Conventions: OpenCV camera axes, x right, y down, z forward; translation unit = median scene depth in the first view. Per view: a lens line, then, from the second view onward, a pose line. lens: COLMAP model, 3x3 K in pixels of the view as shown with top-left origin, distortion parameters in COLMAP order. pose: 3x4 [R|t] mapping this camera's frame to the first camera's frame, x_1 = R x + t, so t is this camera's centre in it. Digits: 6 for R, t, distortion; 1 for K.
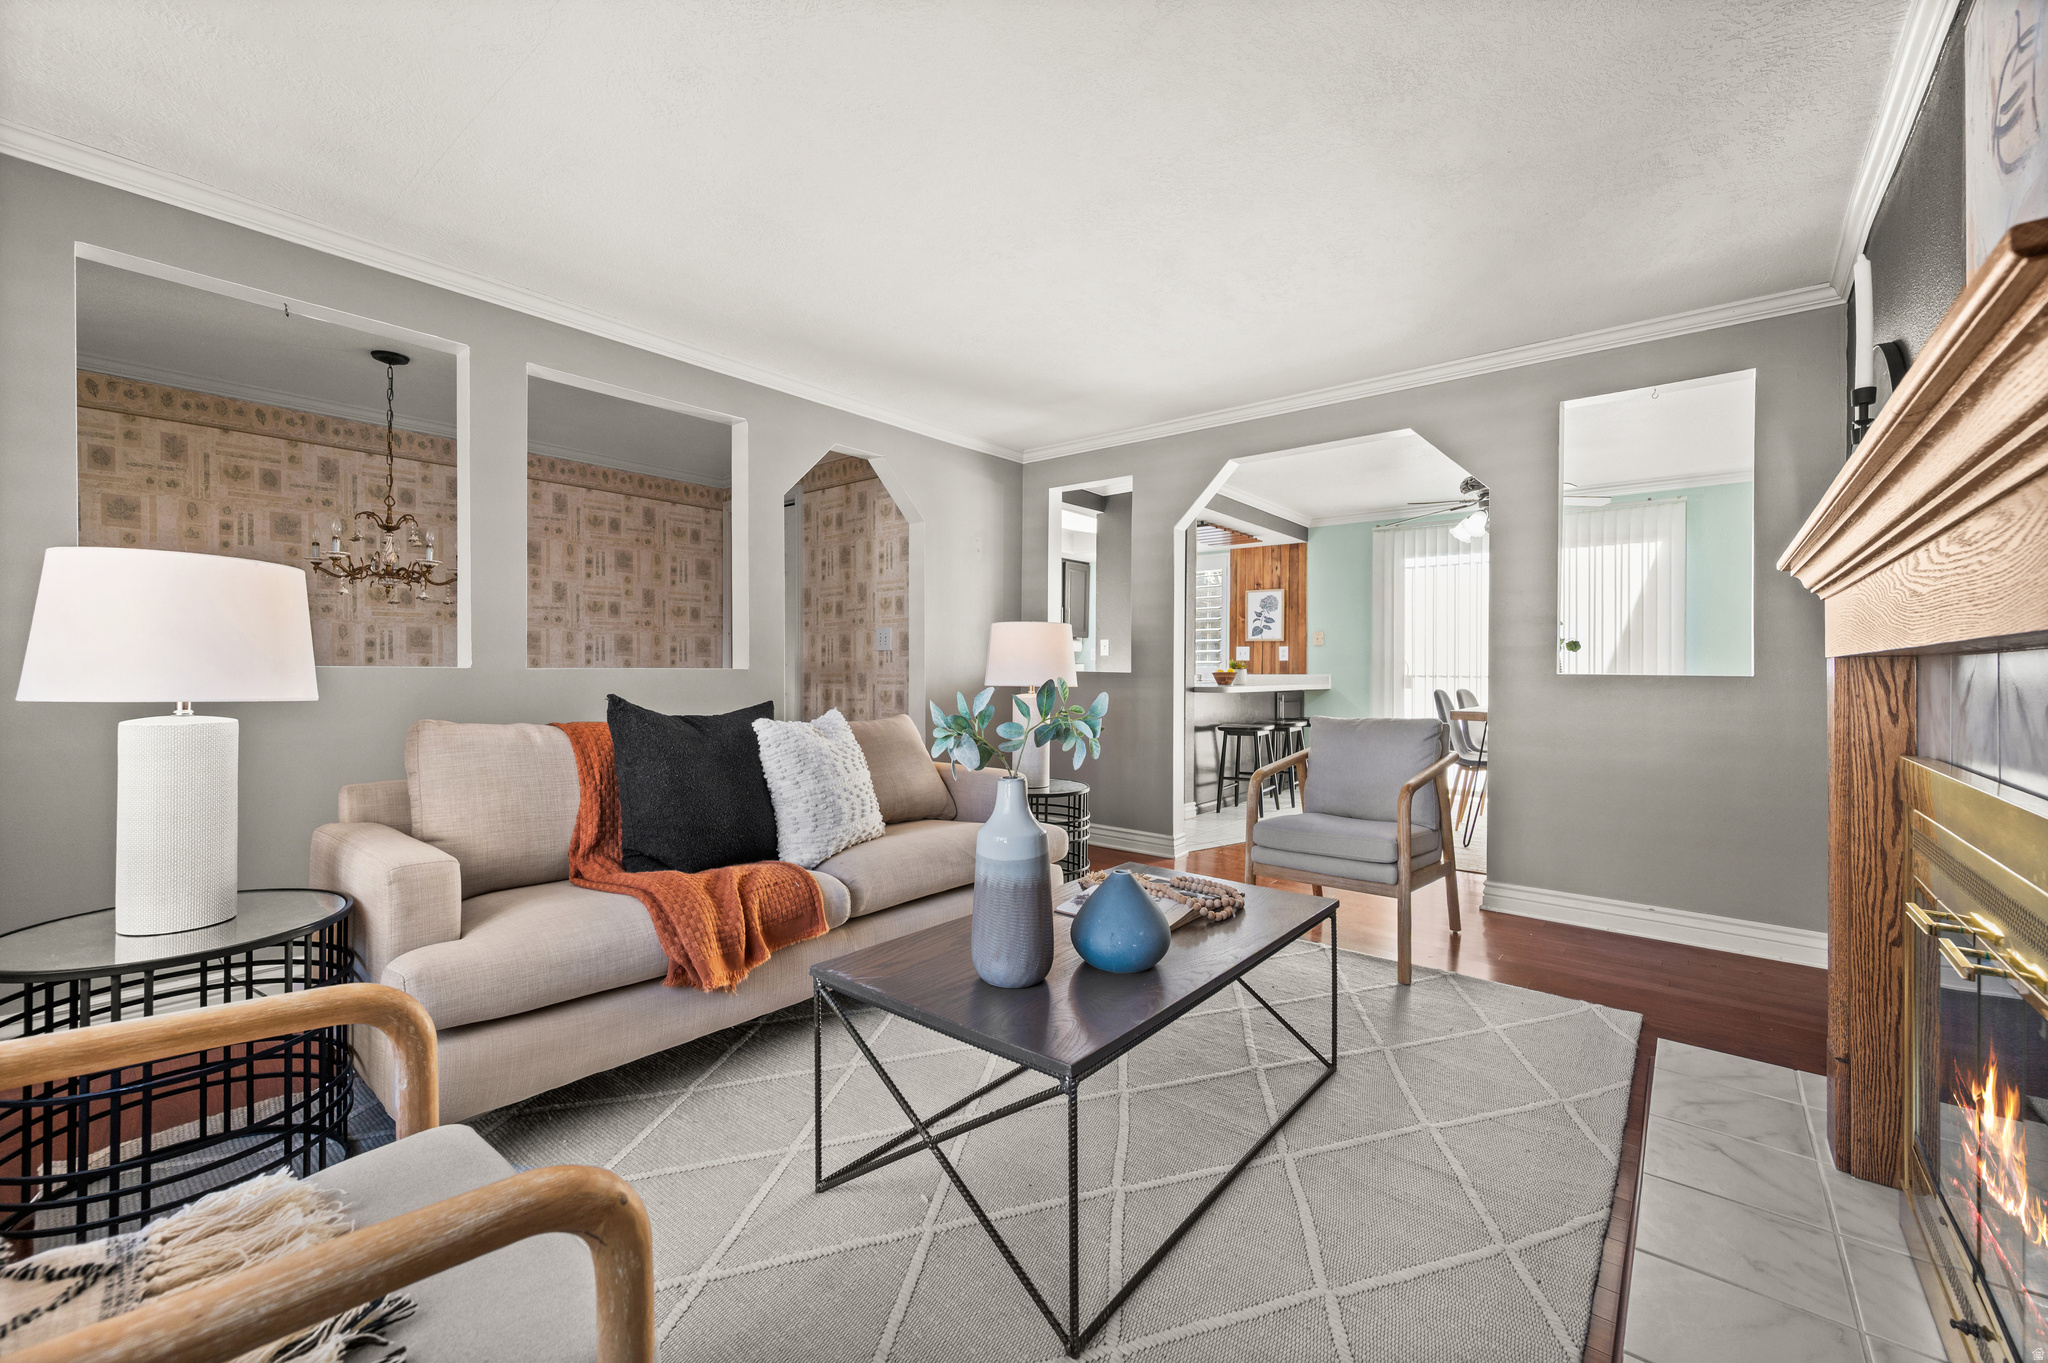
lens RADIAL K [[823.8, 0, 1052.7], [0, 823.8, 676.0], [0, 0, 1]] dist [-0.000037, -0.000047]
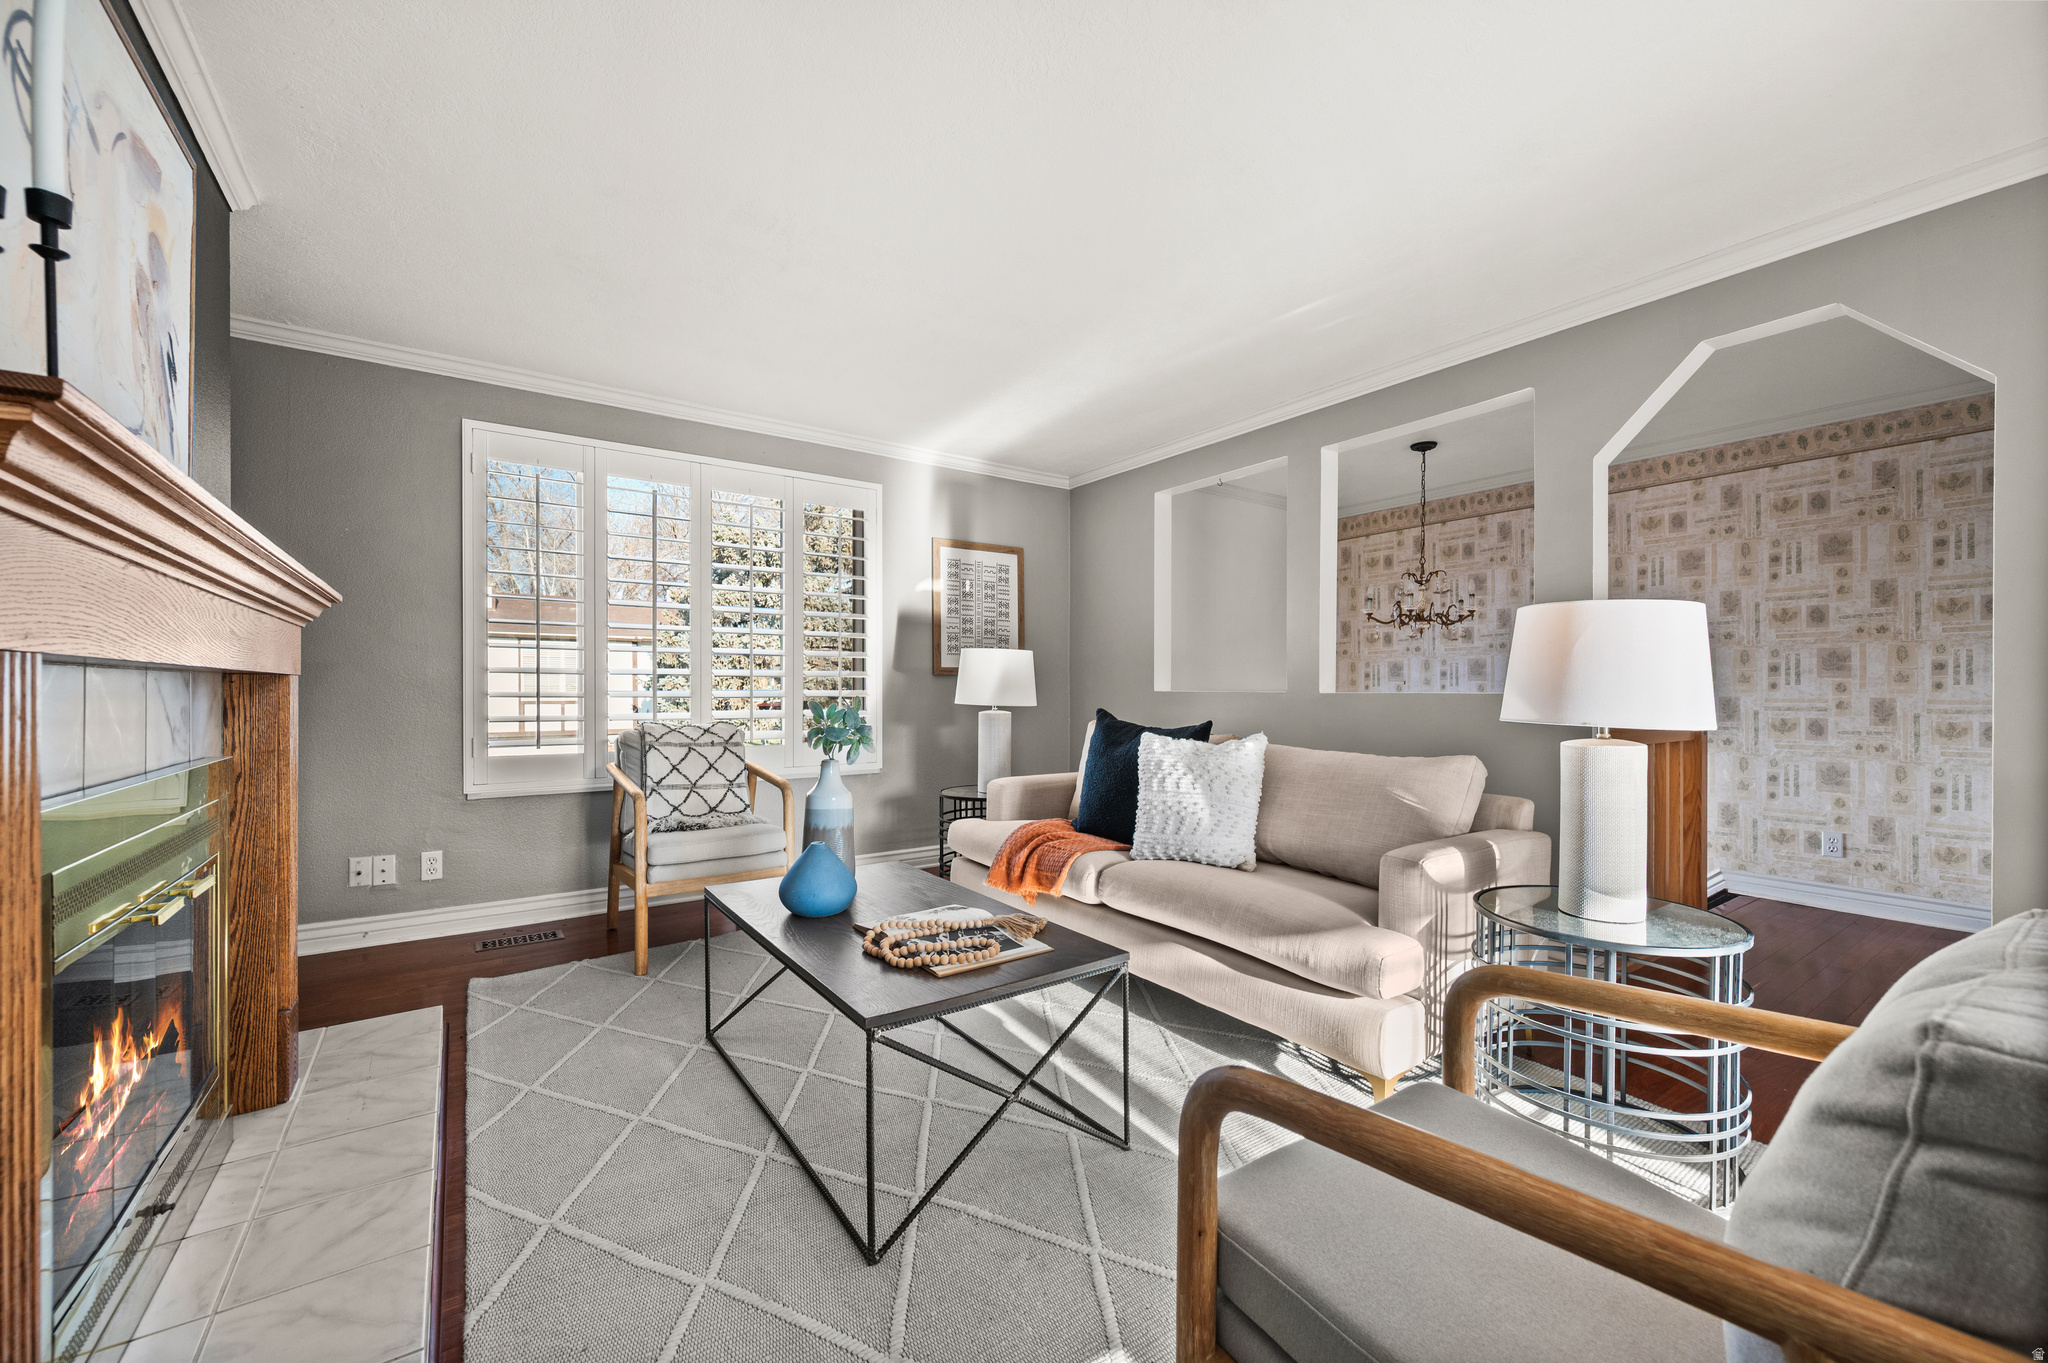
lens RADIAL K [[830.9, 0, 1024.0], [0, 830.9, 681.5], [0, 0, 1]] dist [0.041526, 0.000038]
pose [[-0.256529, -0.014644, -0.966426, 0.368594], [-0.011482, 0.999861, -0.012103, -0.003560], [0.966468, 0.007992, -0.256662, 0.467449]]
